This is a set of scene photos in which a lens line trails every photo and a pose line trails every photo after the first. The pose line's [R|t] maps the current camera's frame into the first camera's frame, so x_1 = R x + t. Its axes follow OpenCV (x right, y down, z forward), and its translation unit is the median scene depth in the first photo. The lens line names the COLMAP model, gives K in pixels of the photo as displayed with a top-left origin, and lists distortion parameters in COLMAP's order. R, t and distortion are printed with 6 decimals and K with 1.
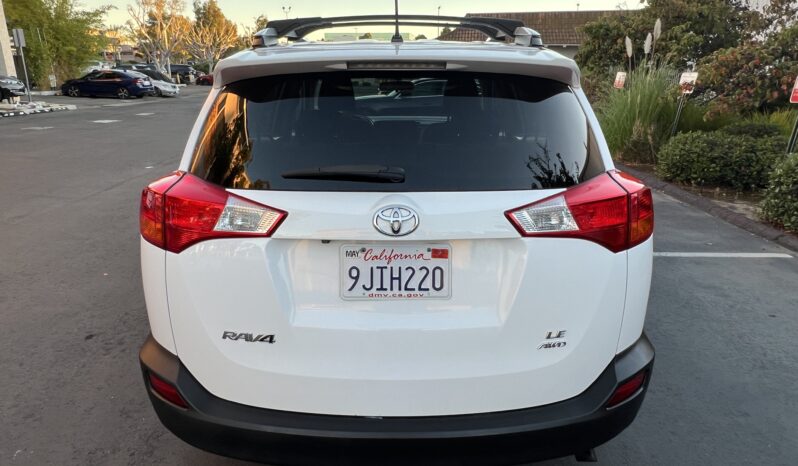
lens RADIAL K [[533.3, 0, 396.8], [0, 533.3, 234.4], [0, 0, 1]] dist [0.002852, -0.001391]
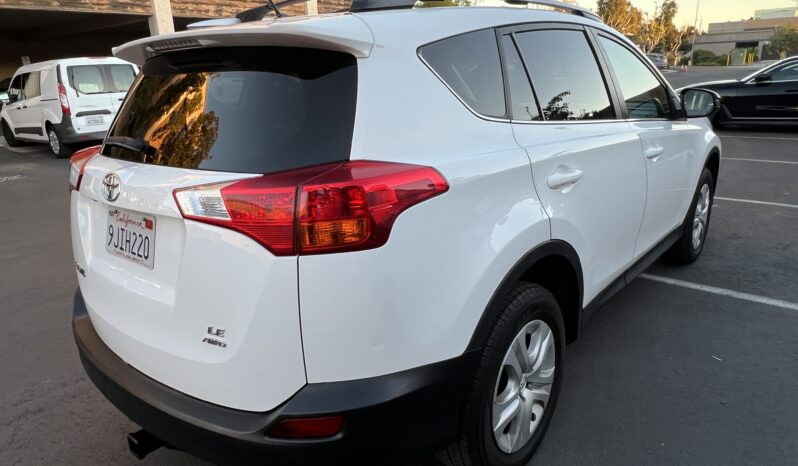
lens RADIAL K [[533.3, 0, 395.5], [0, 533.3, 235.2], [0, 0, 1]] dist [0.002852, -0.001391]
pose [[0.780545, 0.156446, -0.605206, 0.190700], [-0.146539, 0.986991, 0.066144, -0.014432], [0.607681, 0.037057, 0.793316, 0.081461]]
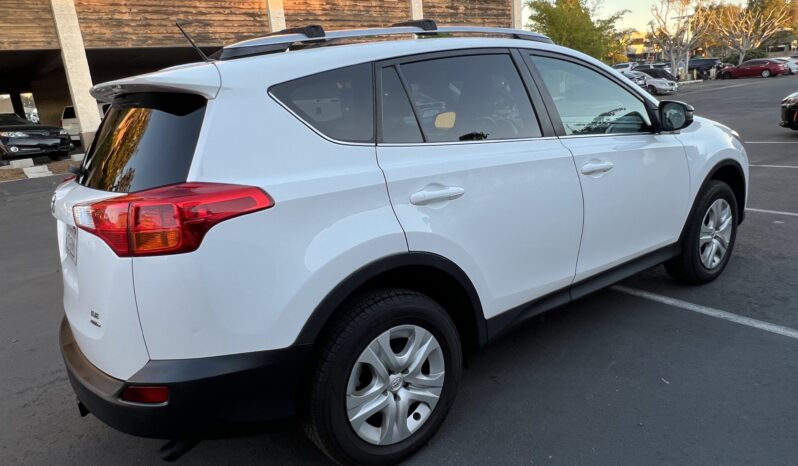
lens RADIAL K [[533.3, 0, 402.2], [0, 533.3, 231.3], [0, 0, 1]] dist [0.002852, -0.001391]
pose [[0.614683, 0.146797, -0.774994, 0.287626], [-0.148469, 0.986500, 0.069102, -0.031756], [0.774675, 0.072586, 0.628179, 0.137899]]
